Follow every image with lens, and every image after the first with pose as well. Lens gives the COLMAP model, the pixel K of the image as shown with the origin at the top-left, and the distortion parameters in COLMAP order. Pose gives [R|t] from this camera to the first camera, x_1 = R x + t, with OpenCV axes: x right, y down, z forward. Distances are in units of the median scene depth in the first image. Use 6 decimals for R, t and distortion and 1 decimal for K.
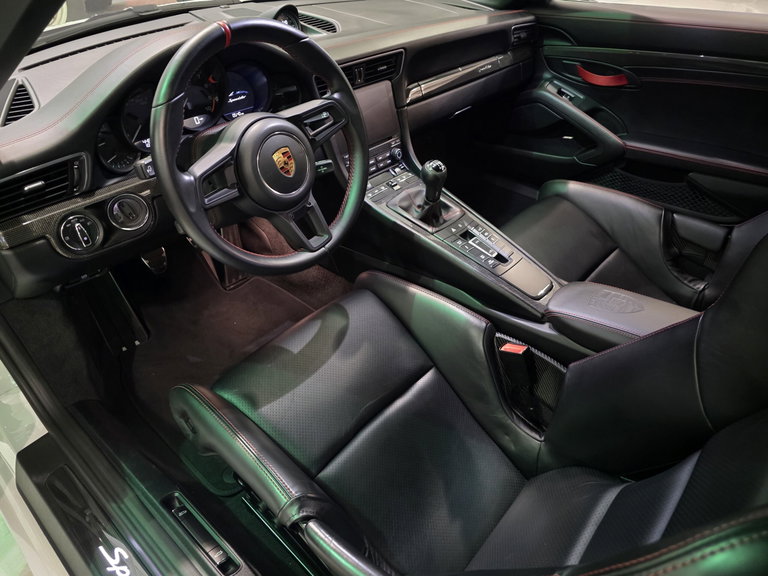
lens RADIAL K [[518.9, 0, 383.9], [0, 518.9, 286.1], [0, 0, 1]] dist [0.056494, -0.053041]
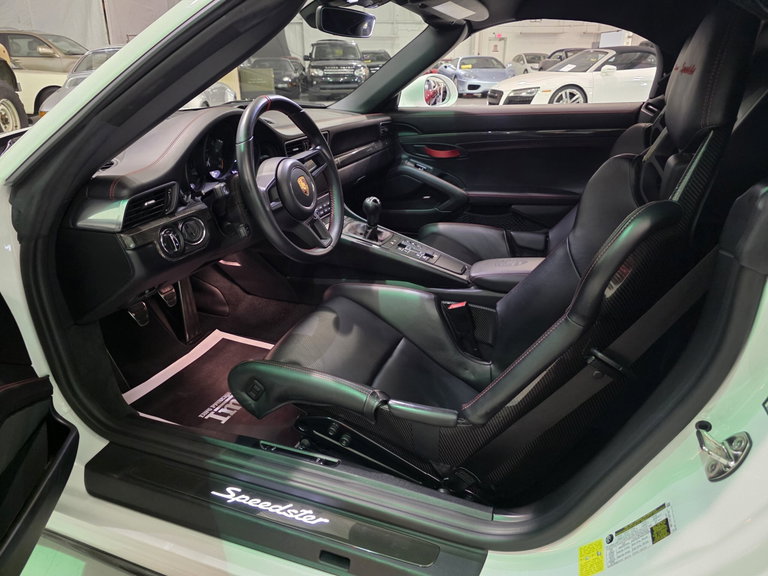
lens RADIAL K [[518.9, 0, 382.8], [0, 518.9, 285.3], [0, 0, 1]] dist [0.056494, -0.053041]
pose [[0.928554, -0.142557, 0.342731, -0.404512], [0.218859, 0.956011, -0.195302, 0.282163], [-0.299813, 0.256359, 0.918908, -0.264365]]
